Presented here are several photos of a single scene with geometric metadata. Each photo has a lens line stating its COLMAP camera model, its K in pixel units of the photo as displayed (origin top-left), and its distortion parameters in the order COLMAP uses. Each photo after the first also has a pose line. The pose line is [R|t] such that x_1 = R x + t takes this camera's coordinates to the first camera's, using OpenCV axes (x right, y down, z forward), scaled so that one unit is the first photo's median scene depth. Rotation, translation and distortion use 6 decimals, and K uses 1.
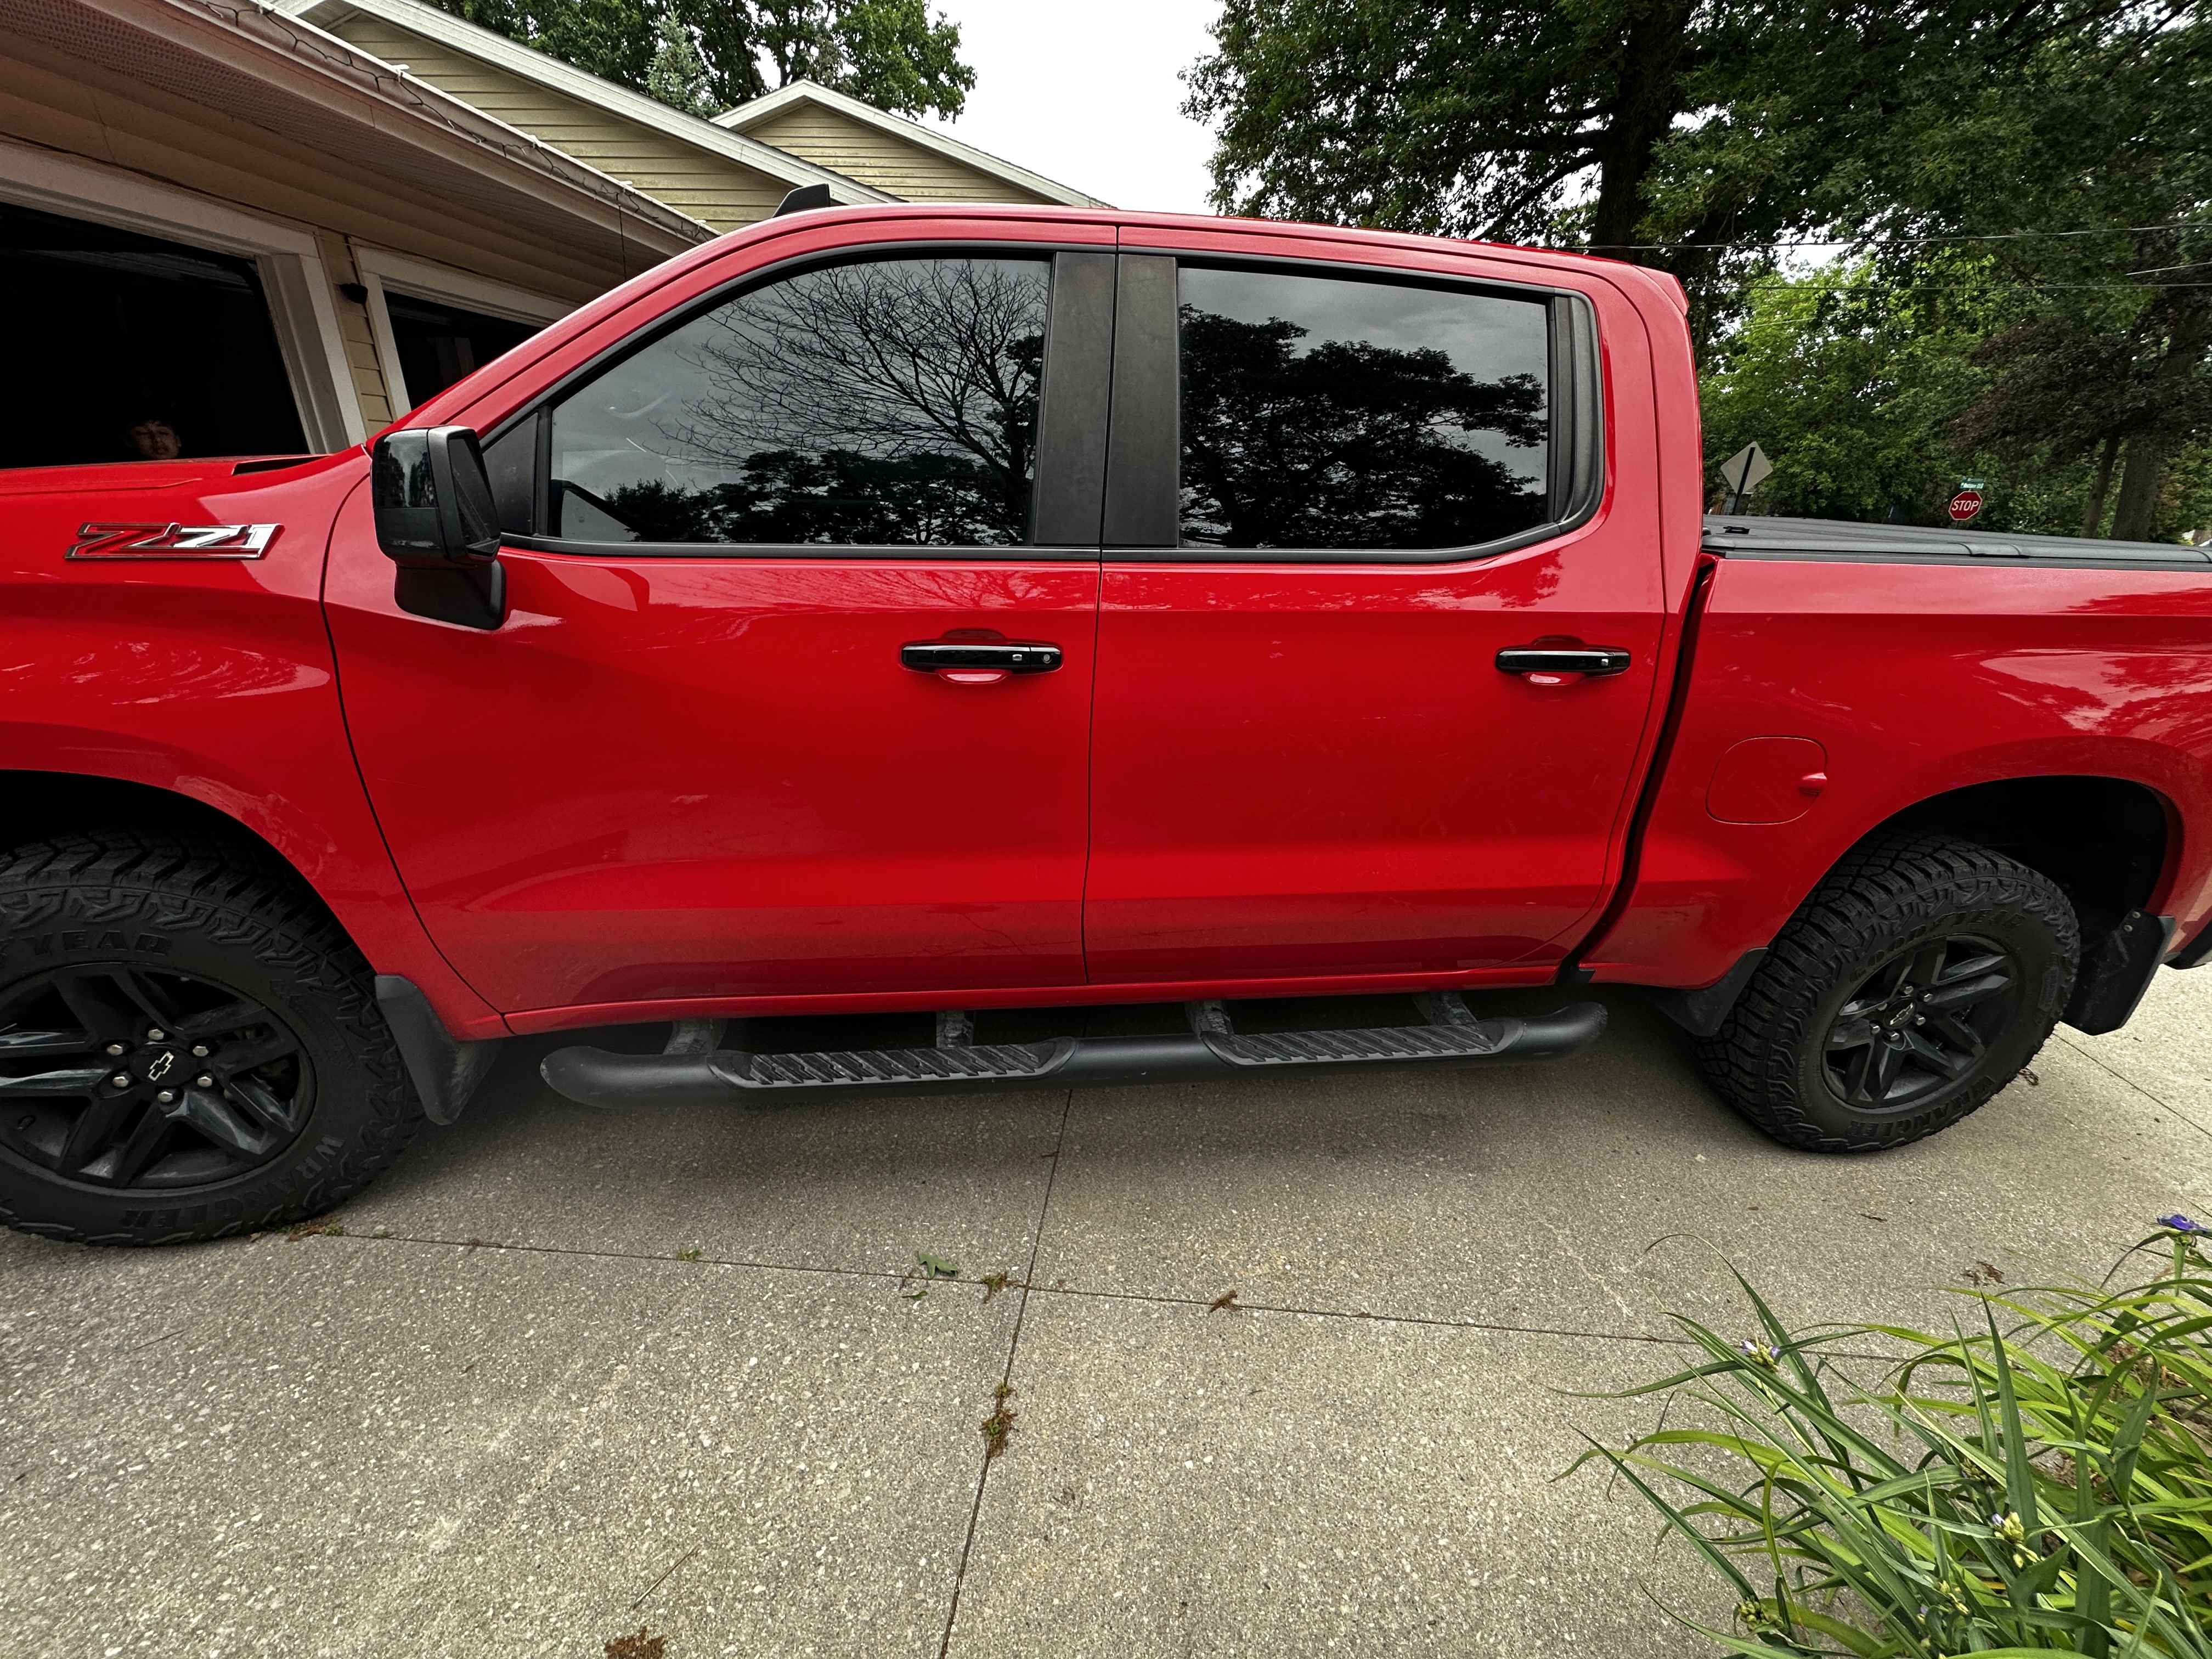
lens RADIAL K [[875.4, 0, 1107.1], [0, 875.4, 827.1], [0, 0, 1]] dist [-0.001006, 0.001167]
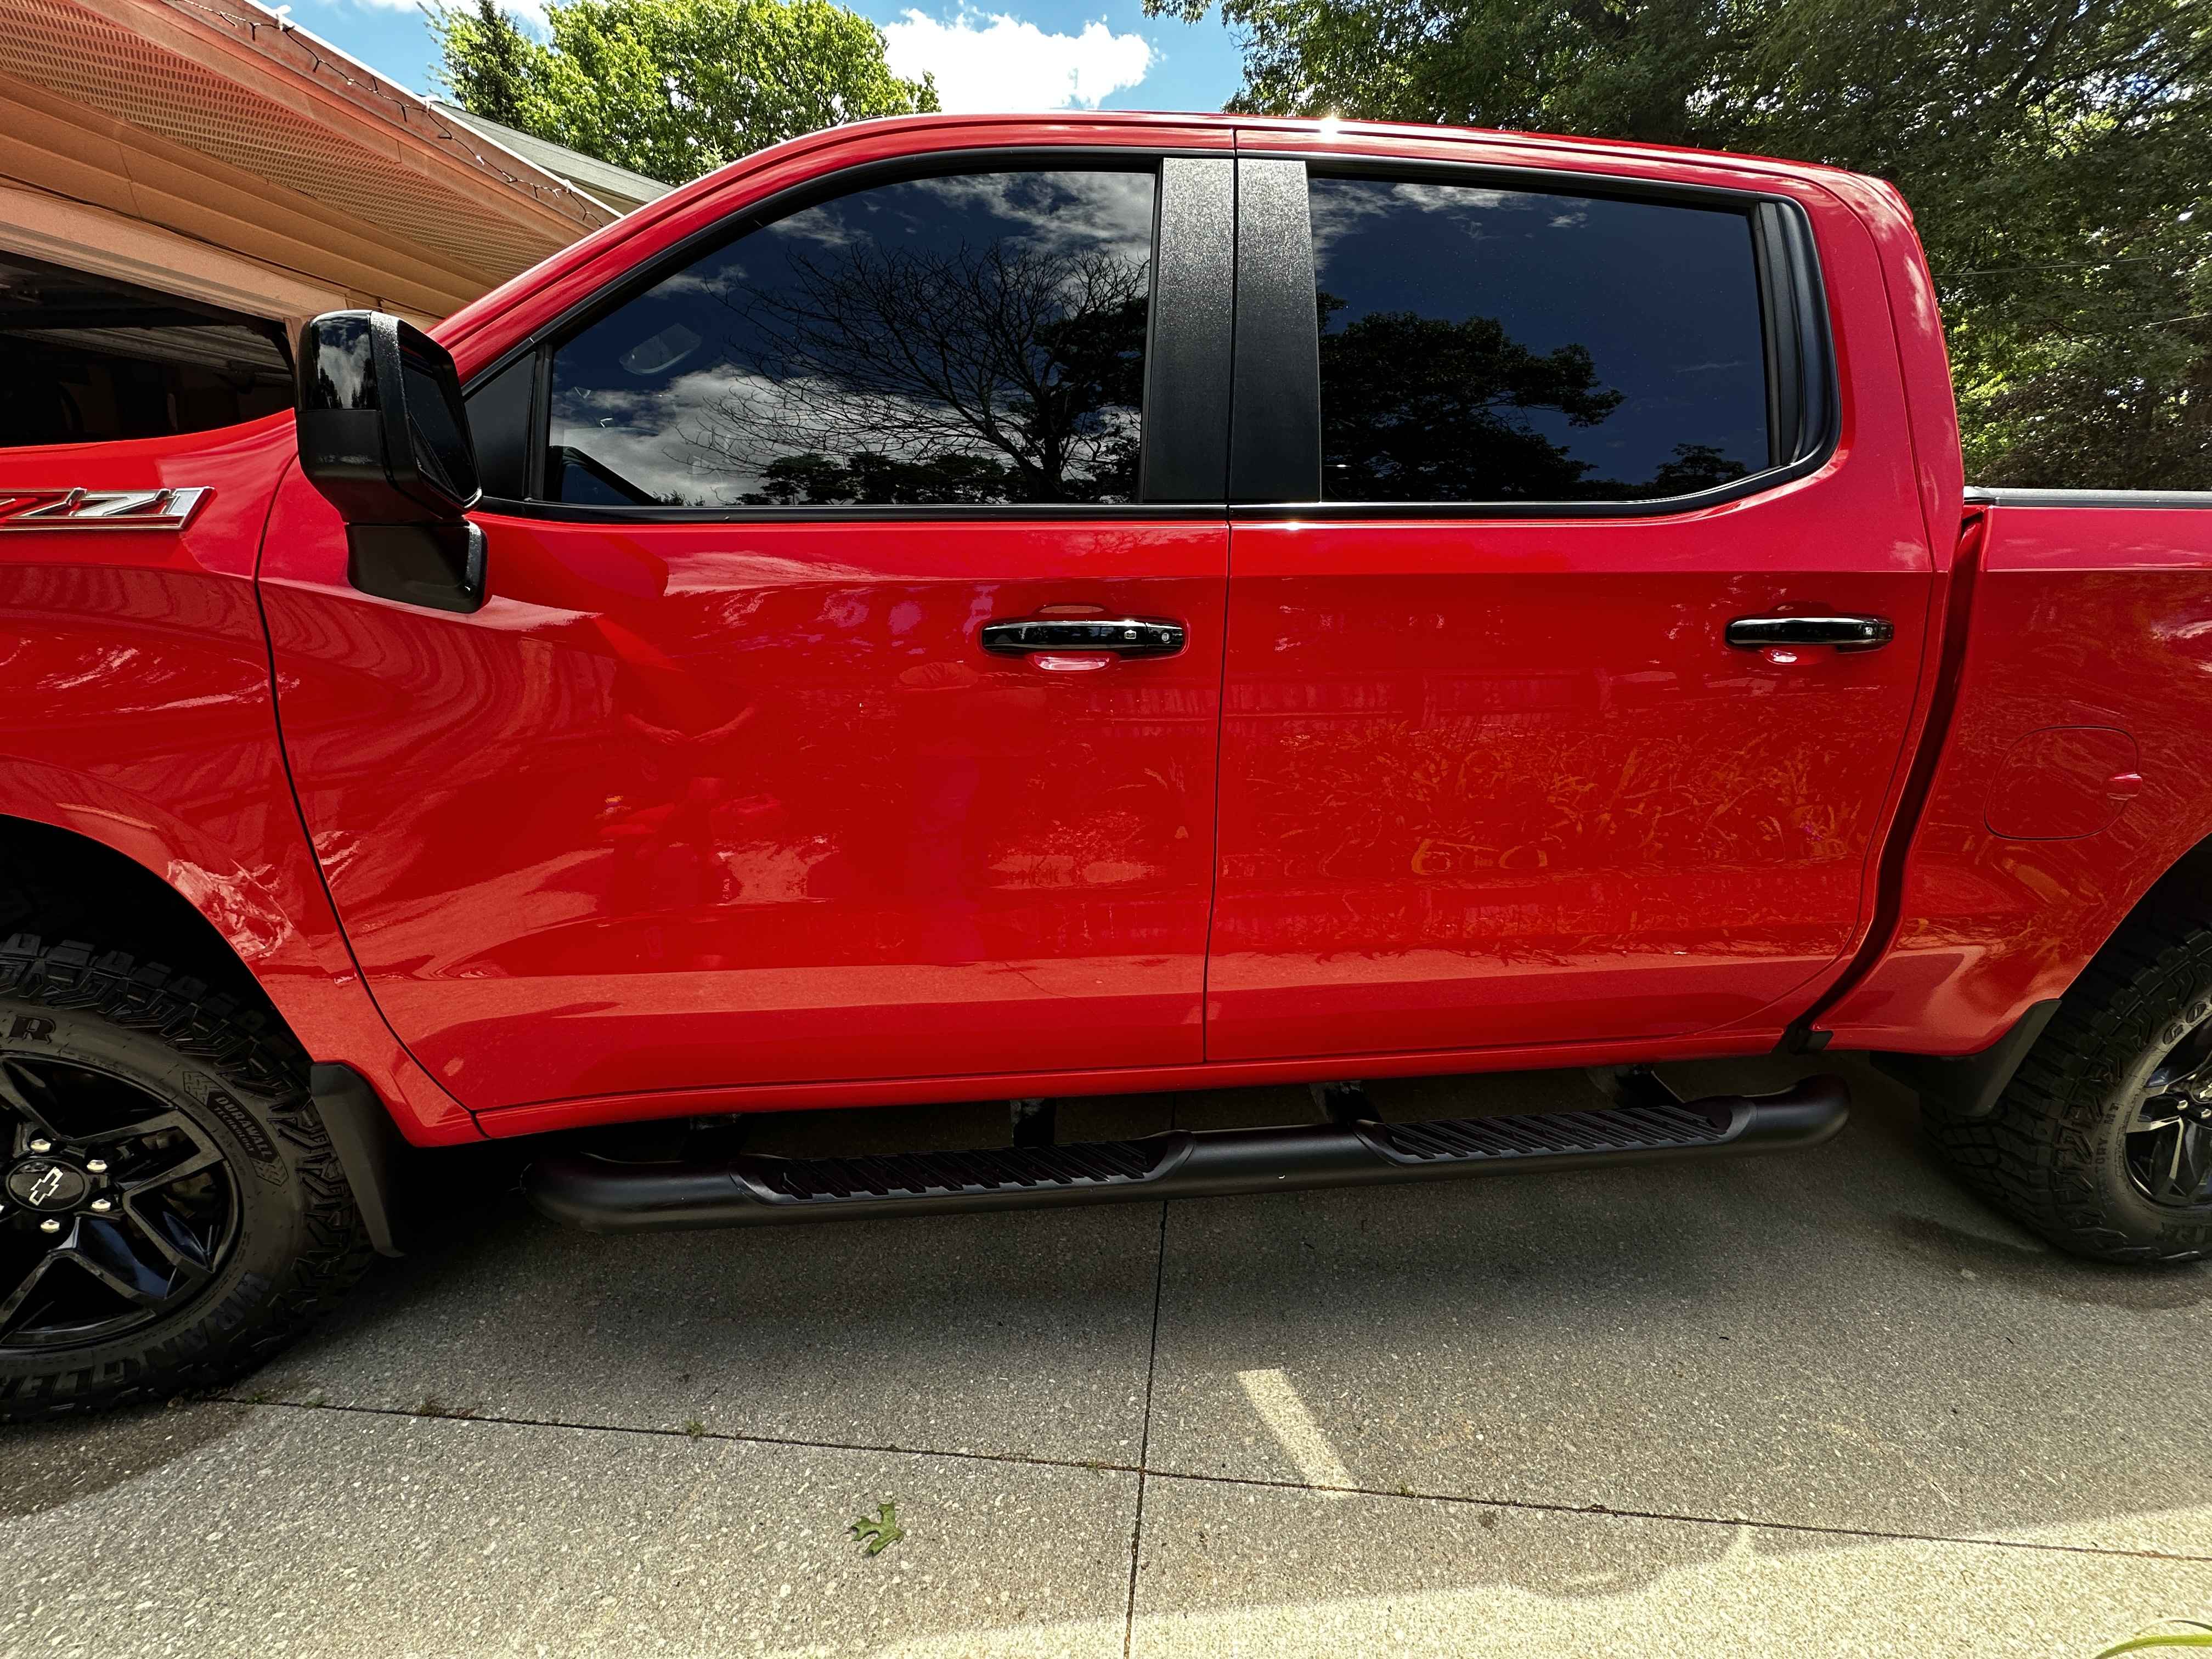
lens RADIAL K [[875.4, 0, 1104.9], [0, 875.4, 831.6], [0, 0, 1]] dist [-0.001006, 0.001167]
pose [[0.999401, -0.023582, -0.025317, -0.095827], [0.021310, 0.996021, -0.086536, 0.041616], [0.027257, 0.085945, 0.995927, 0.206662]]
